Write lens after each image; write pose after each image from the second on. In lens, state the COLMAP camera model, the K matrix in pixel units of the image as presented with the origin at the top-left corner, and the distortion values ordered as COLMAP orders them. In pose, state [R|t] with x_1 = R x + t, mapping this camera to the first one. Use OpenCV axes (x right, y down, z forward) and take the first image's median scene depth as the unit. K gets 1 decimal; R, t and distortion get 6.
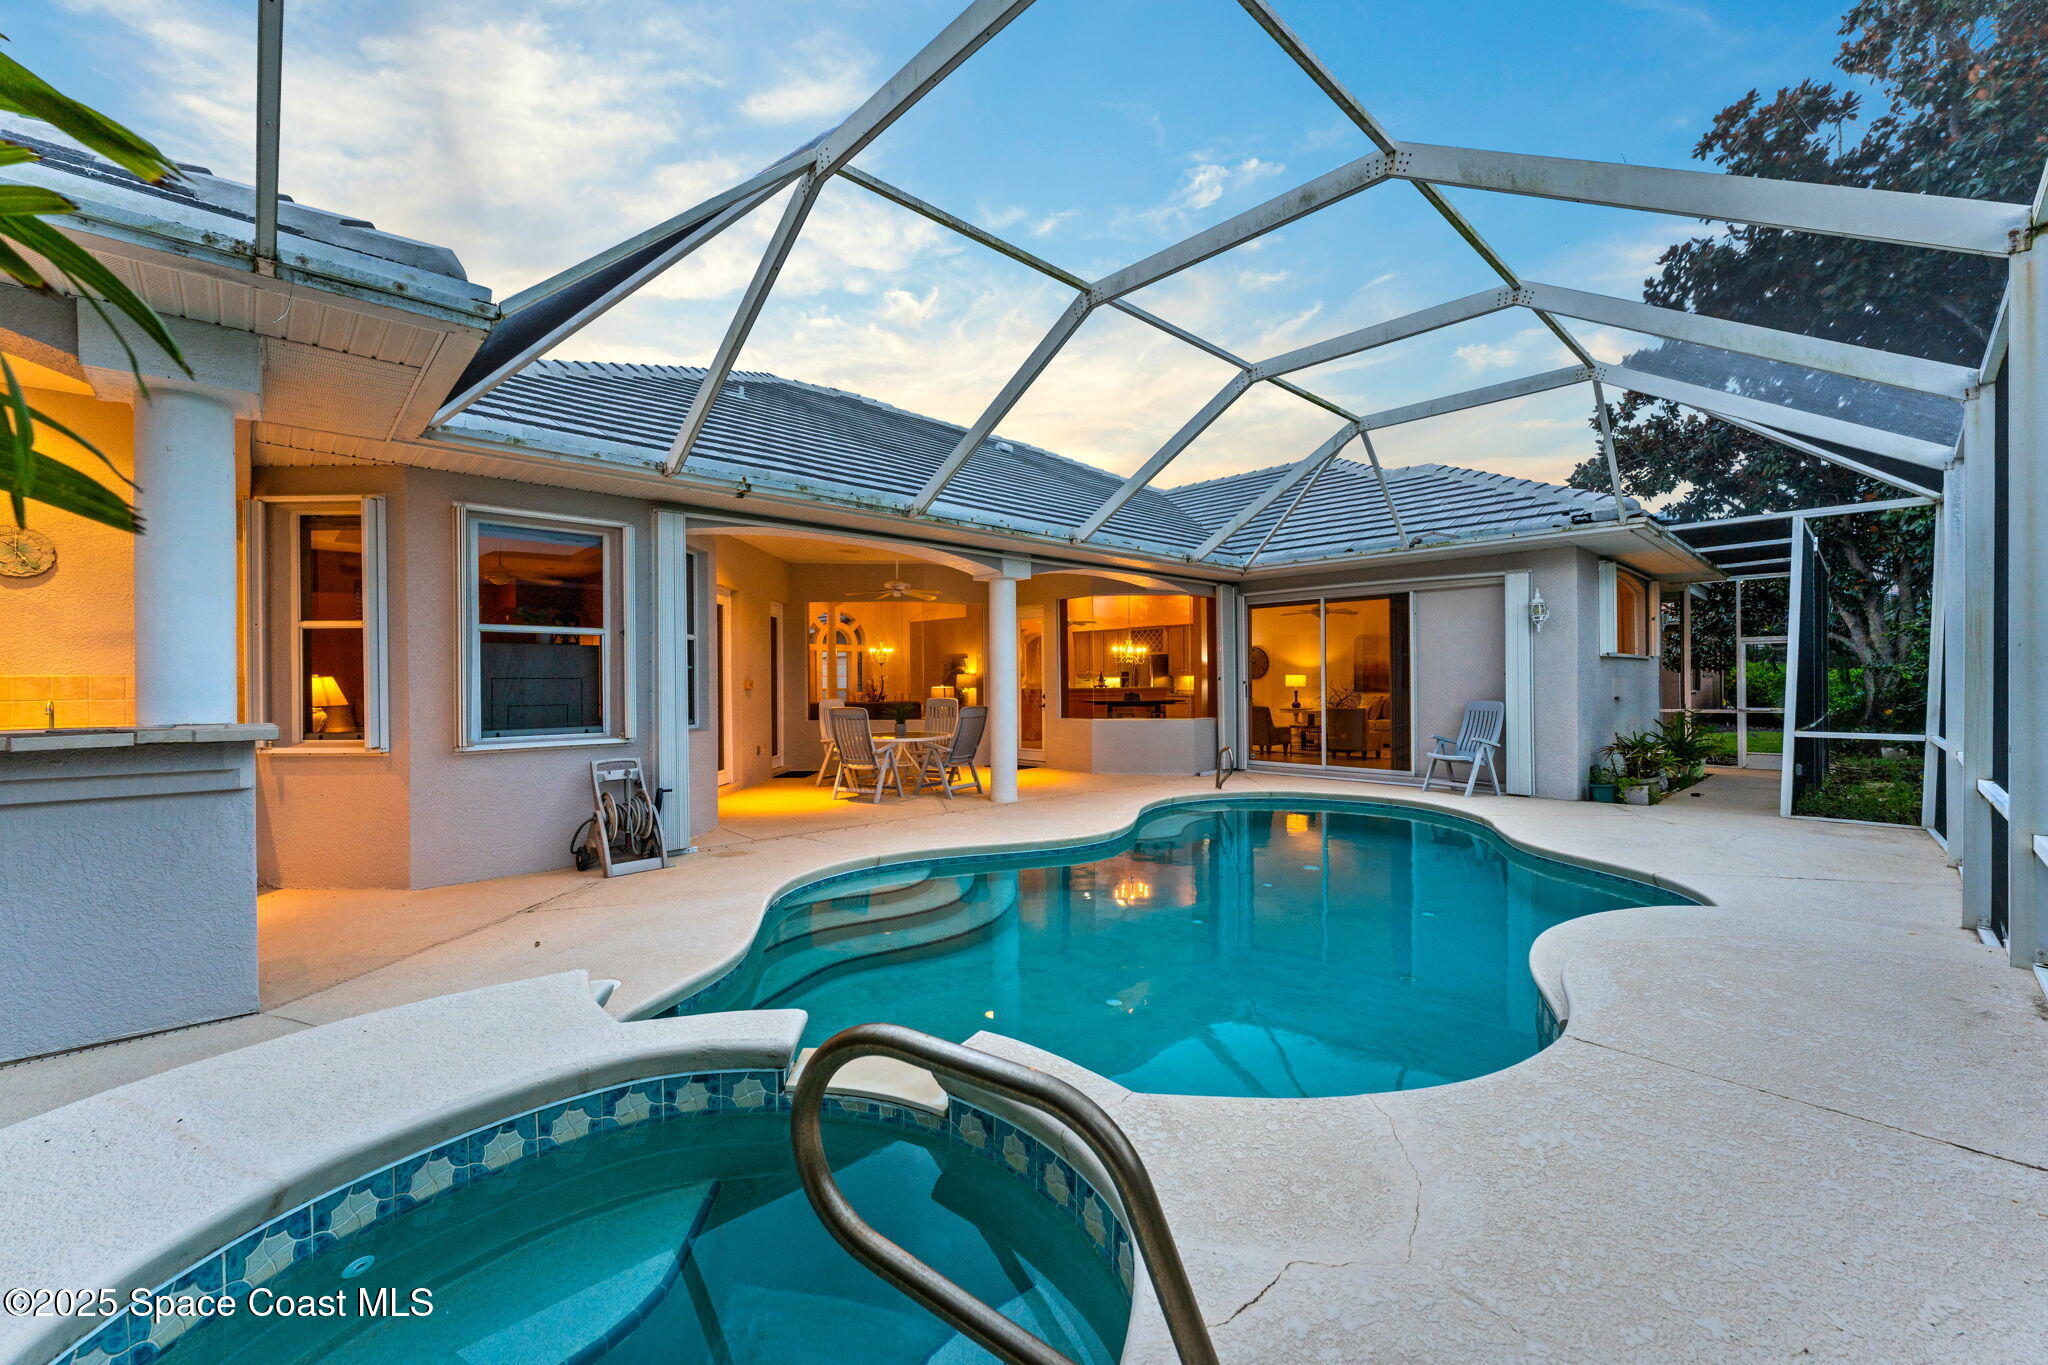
lens RADIAL K [[811.2, 0, 1024.0], [0, 811.2, 682.5], [0, 0, 1]] dist [0.001633, 0.000070]
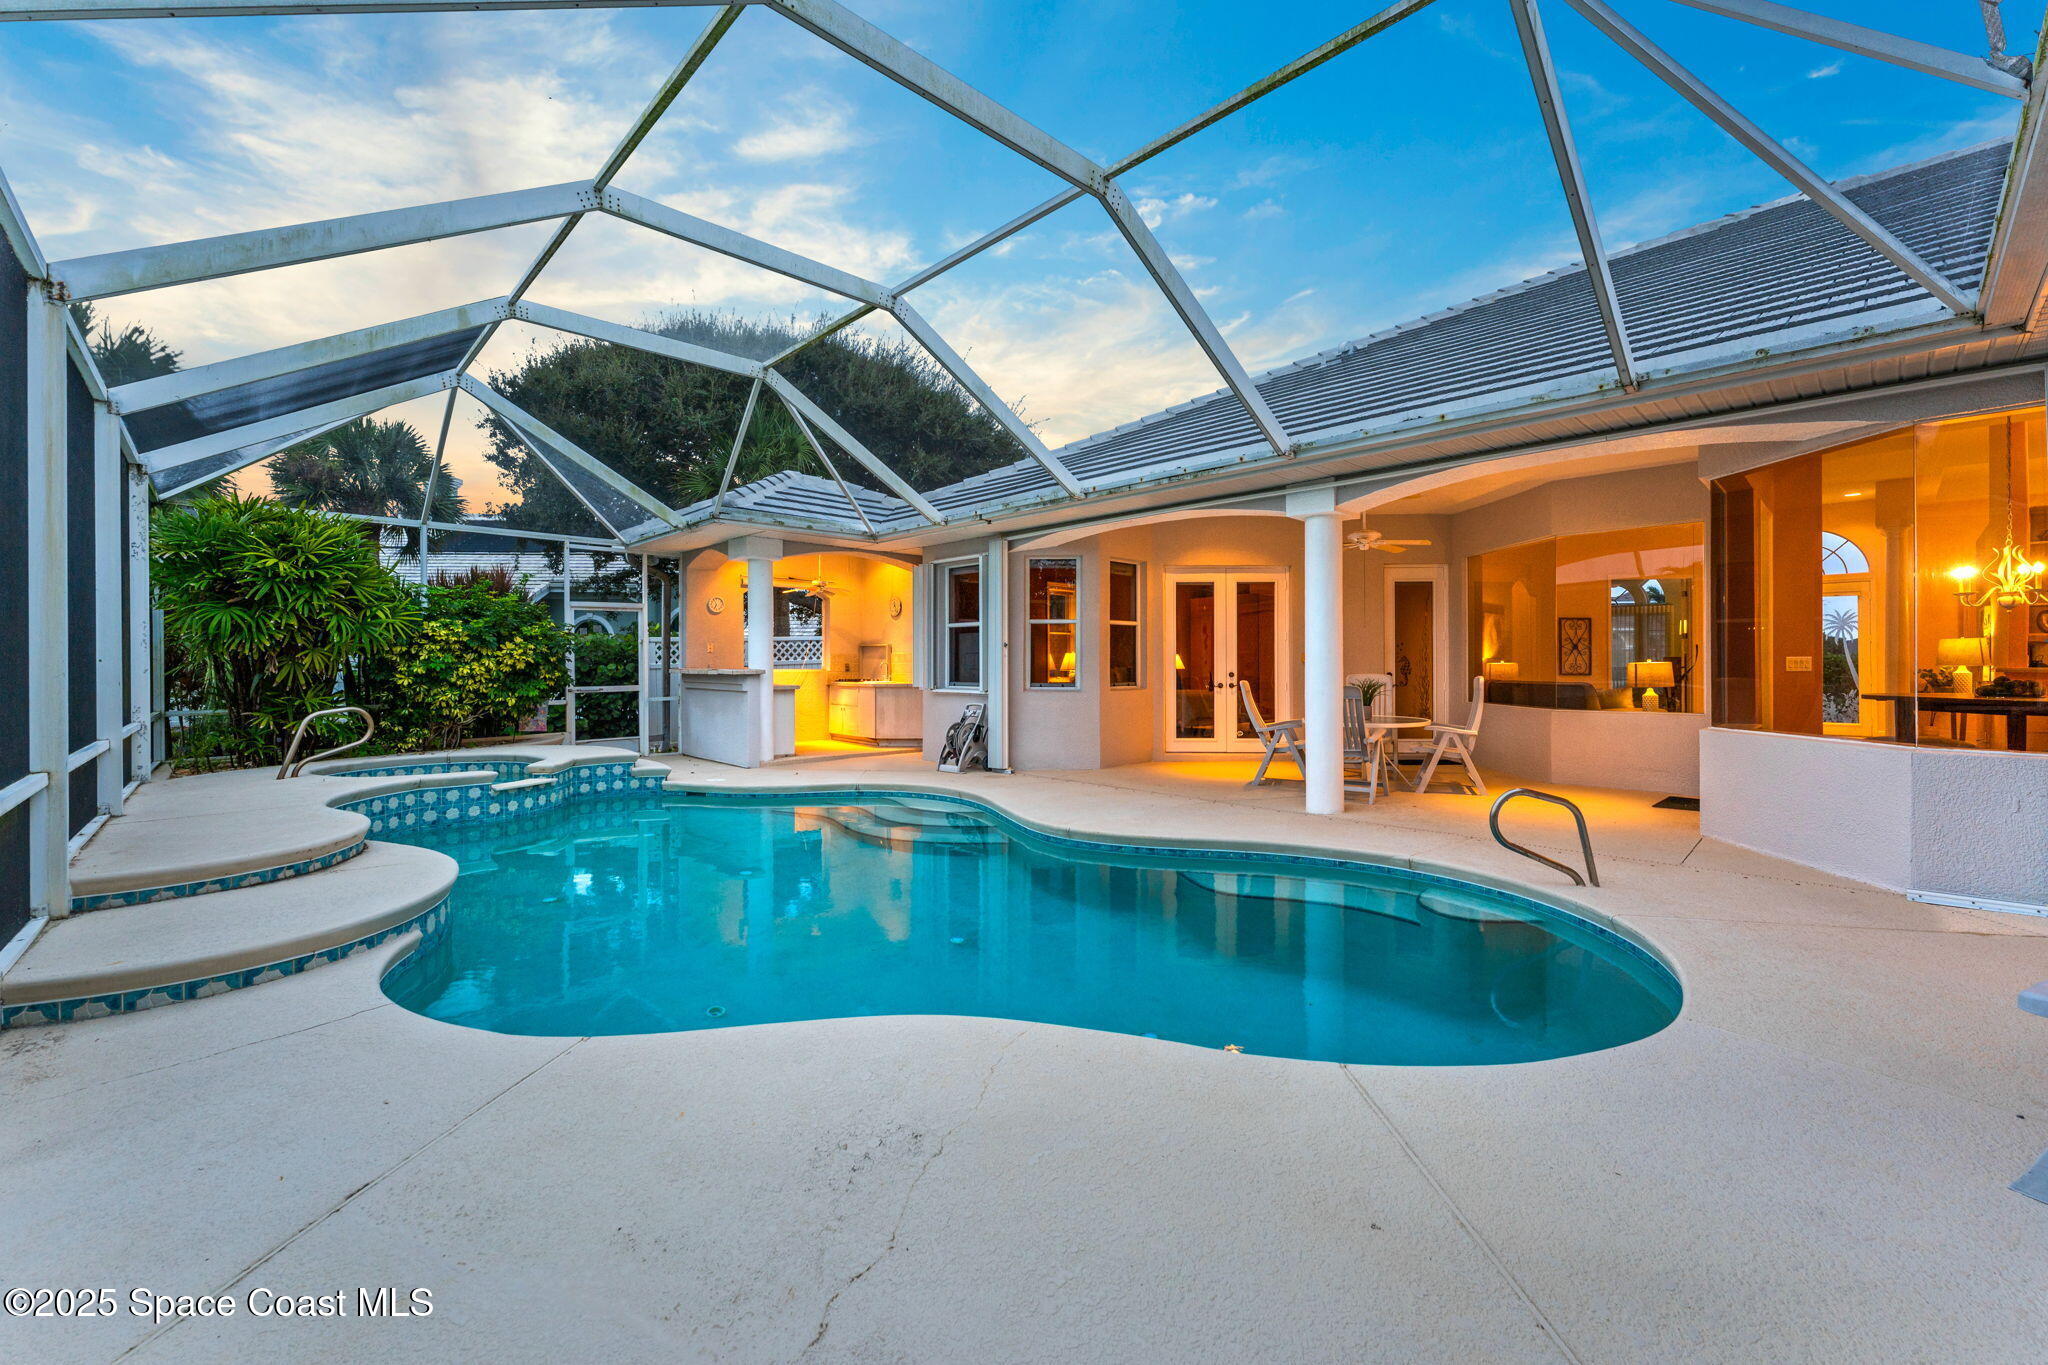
lens RADIAL K [[811.2, 0, 1024.0], [0, 811.2, 682.5], [0, 0, 1]] dist [0.001633, 0.000070]
pose [[-0.000881, 0.031012, -0.999519, 0.994455], [-0.004390, 0.999509, 0.031016, 0.003147], [0.999990, 0.004415, -0.000744, 0.991703]]
